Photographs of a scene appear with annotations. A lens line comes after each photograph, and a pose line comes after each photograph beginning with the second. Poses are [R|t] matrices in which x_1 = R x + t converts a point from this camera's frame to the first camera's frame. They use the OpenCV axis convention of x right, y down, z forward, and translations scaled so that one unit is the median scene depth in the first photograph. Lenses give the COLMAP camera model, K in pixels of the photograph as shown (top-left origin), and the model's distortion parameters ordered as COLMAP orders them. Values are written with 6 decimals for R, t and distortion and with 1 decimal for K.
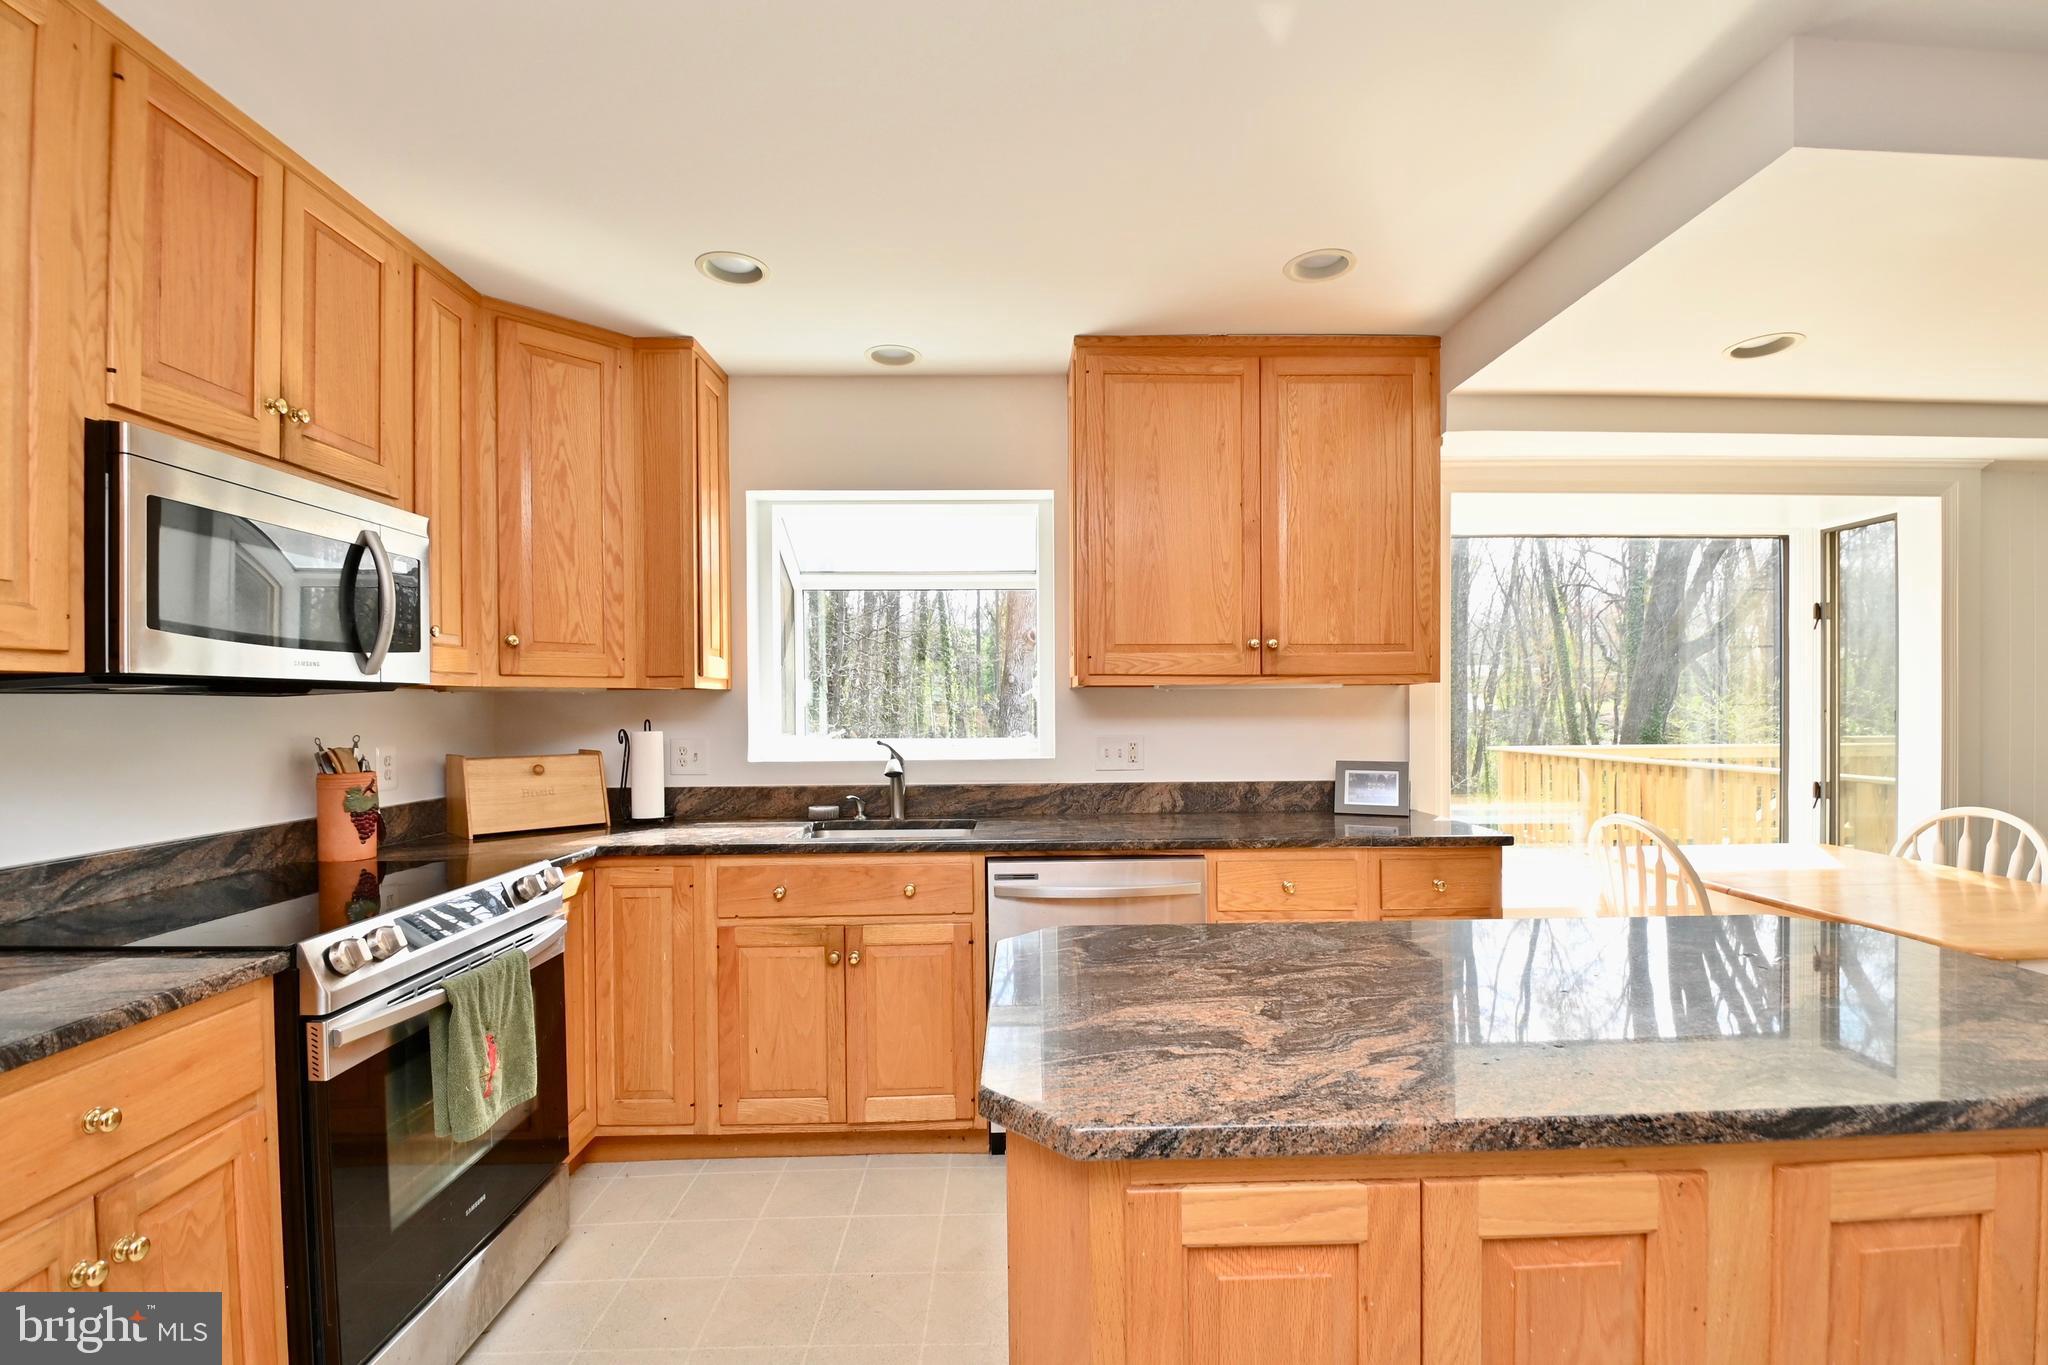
lens RADIAL K [[896.1, 0, 1042.0], [0, 896.1, 712.5], [0, 0, 1]] dist [0.015936, -0.023083]
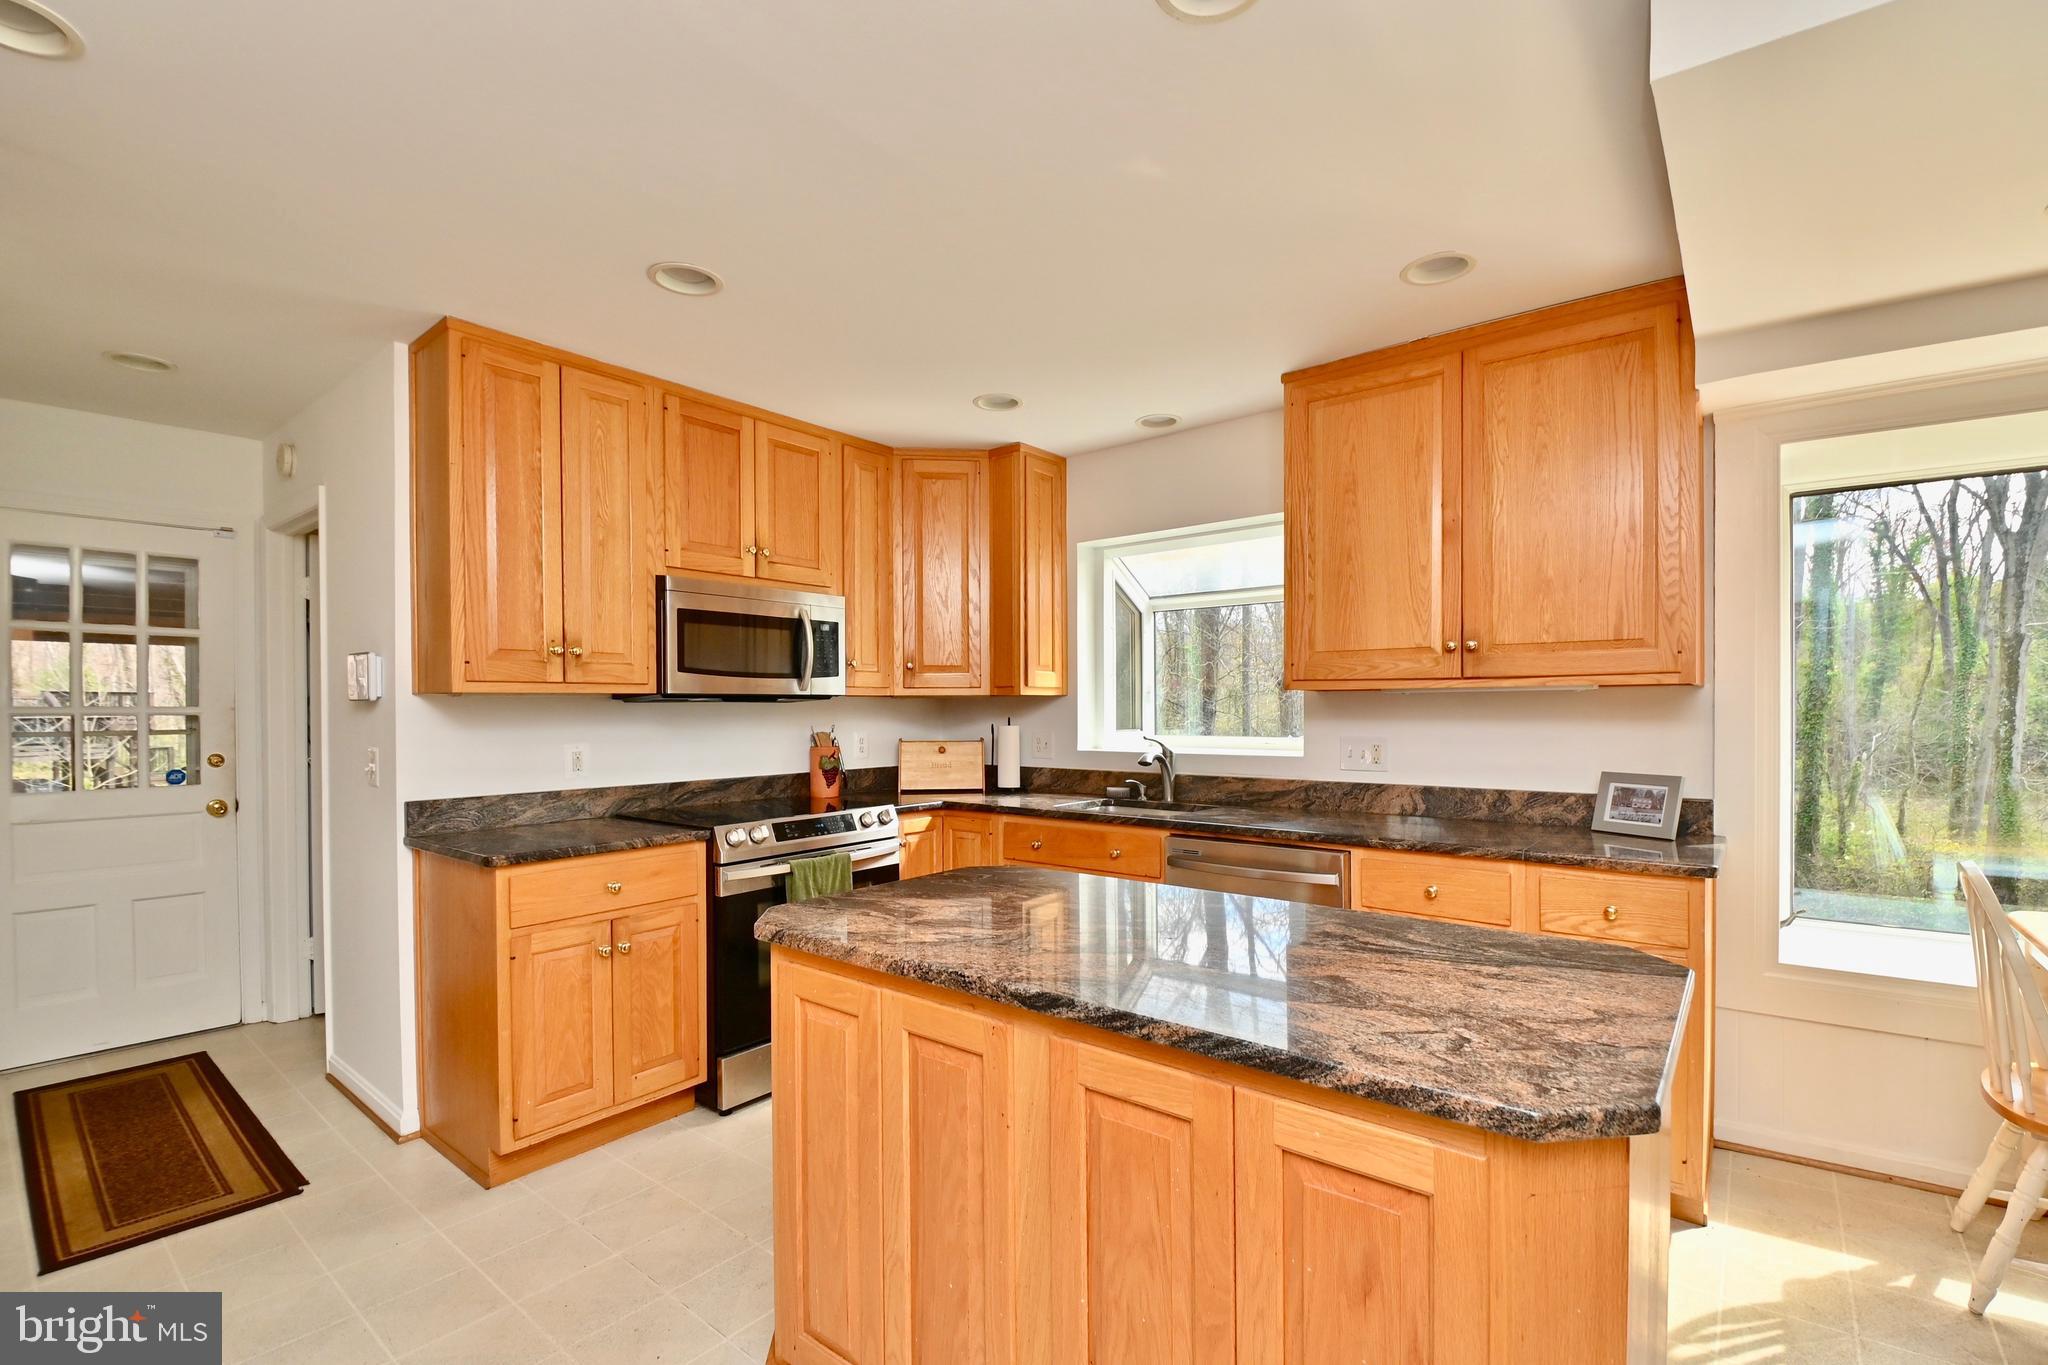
lens RADIAL K [[896.1, 0, 1042.0], [0, 896.1, 712.5], [0, 0, 1]] dist [0.015936, -0.023083]
pose [[0.766351, 0.006743, -0.642387, 0.536102], [-0.005138, 0.999977, 0.004368, -0.006409], [0.642402, -0.000046, 0.766368, -0.039985]]
